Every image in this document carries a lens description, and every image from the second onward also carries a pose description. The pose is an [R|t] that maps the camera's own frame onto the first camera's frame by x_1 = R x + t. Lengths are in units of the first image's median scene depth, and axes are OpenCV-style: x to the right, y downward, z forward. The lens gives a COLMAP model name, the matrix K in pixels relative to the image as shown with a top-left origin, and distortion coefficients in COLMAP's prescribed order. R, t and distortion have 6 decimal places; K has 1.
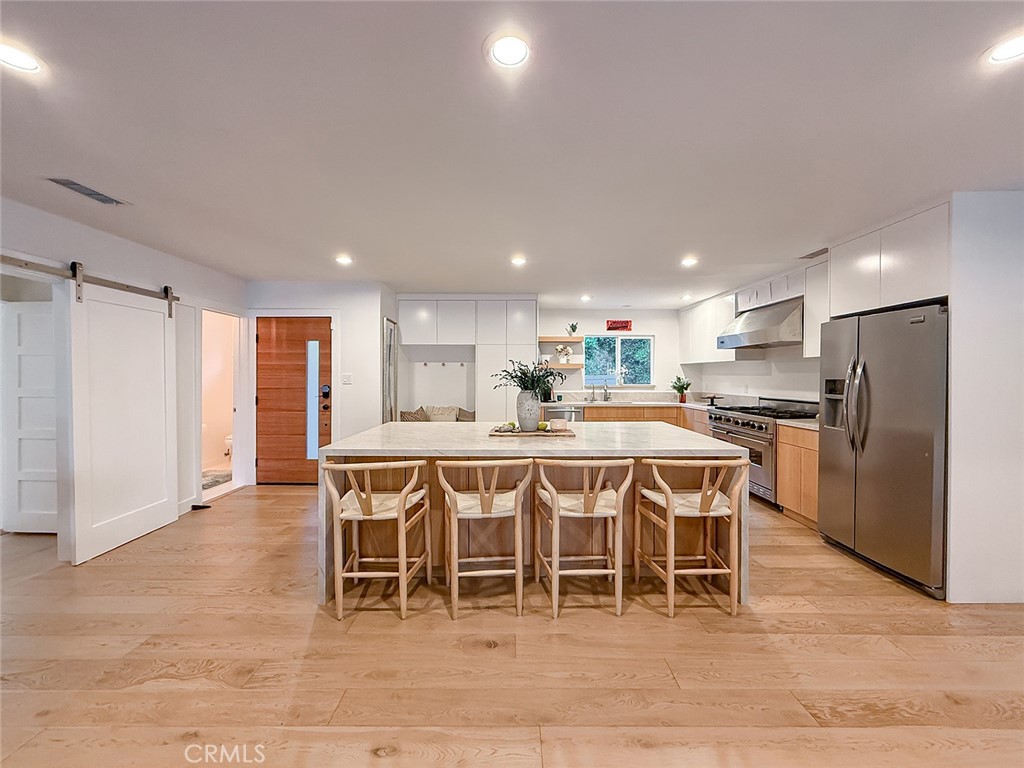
lens RADIAL K [[414.9, 0, 514.0], [0, 414.9, 378.8], [0, 0, 1]] dist [0.001128, -0.000654]
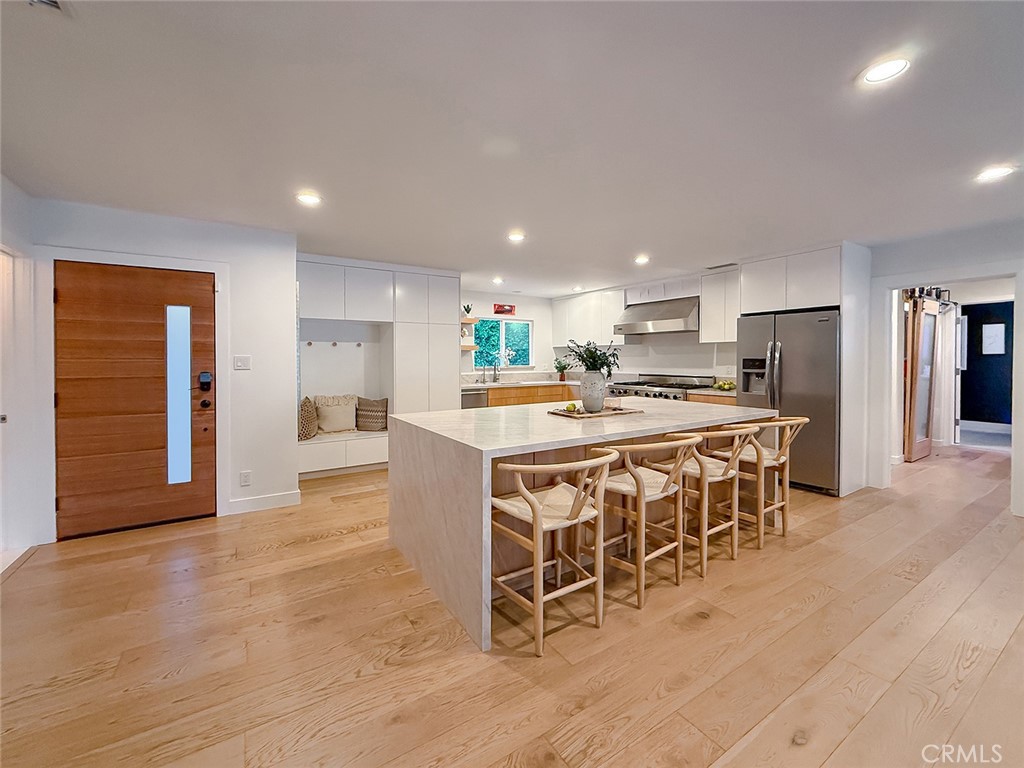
lens RADIAL K [[414.9, 0, 497.2], [0, 414.9, 364.2], [0, 0, 1]] dist [0.001128, -0.000654]
pose [[0.844782, -0.011133, 0.534994, -0.410287], [0.008644, 0.999937, 0.007158, 0.001838], [-0.535040, -0.001423, 0.844825, 0.160828]]
